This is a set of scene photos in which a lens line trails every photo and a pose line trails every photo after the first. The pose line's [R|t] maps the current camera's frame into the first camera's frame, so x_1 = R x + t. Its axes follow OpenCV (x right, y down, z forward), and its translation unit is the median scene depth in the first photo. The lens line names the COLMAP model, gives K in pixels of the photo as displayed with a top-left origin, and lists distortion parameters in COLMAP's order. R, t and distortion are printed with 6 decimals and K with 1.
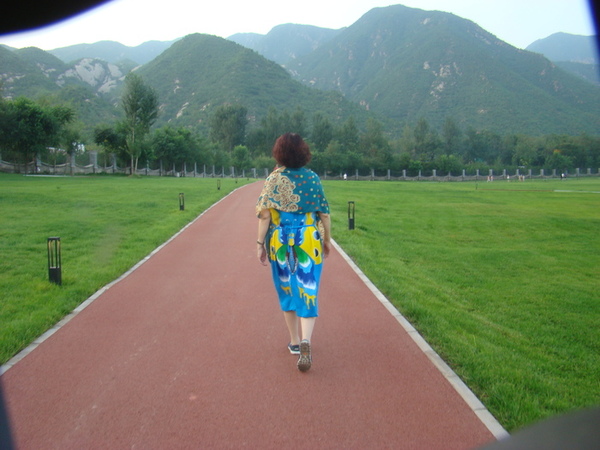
lens RADIAL K [[1478.4, 0, 300.3], [0, 1478.4, 222.2], [0, 0, 1]] dist [-0.603916, 0.000000]
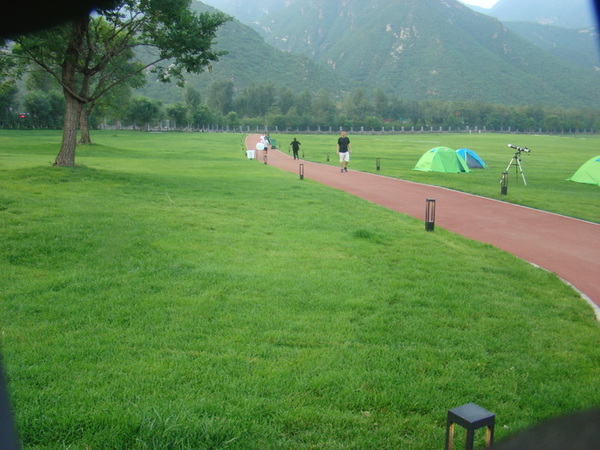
lens RADIAL K [[1478.4, 0, 299.5], [0, 1478.4, 226.4], [0, 0, 1]] dist [-0.603916, 0.000000]
pose [[0.999819, 0.004510, 0.018489, 0.002091], [-0.005167, 0.999351, 0.035646, 0.010419], [-0.018316, -0.035735, 0.999193, -0.424753]]
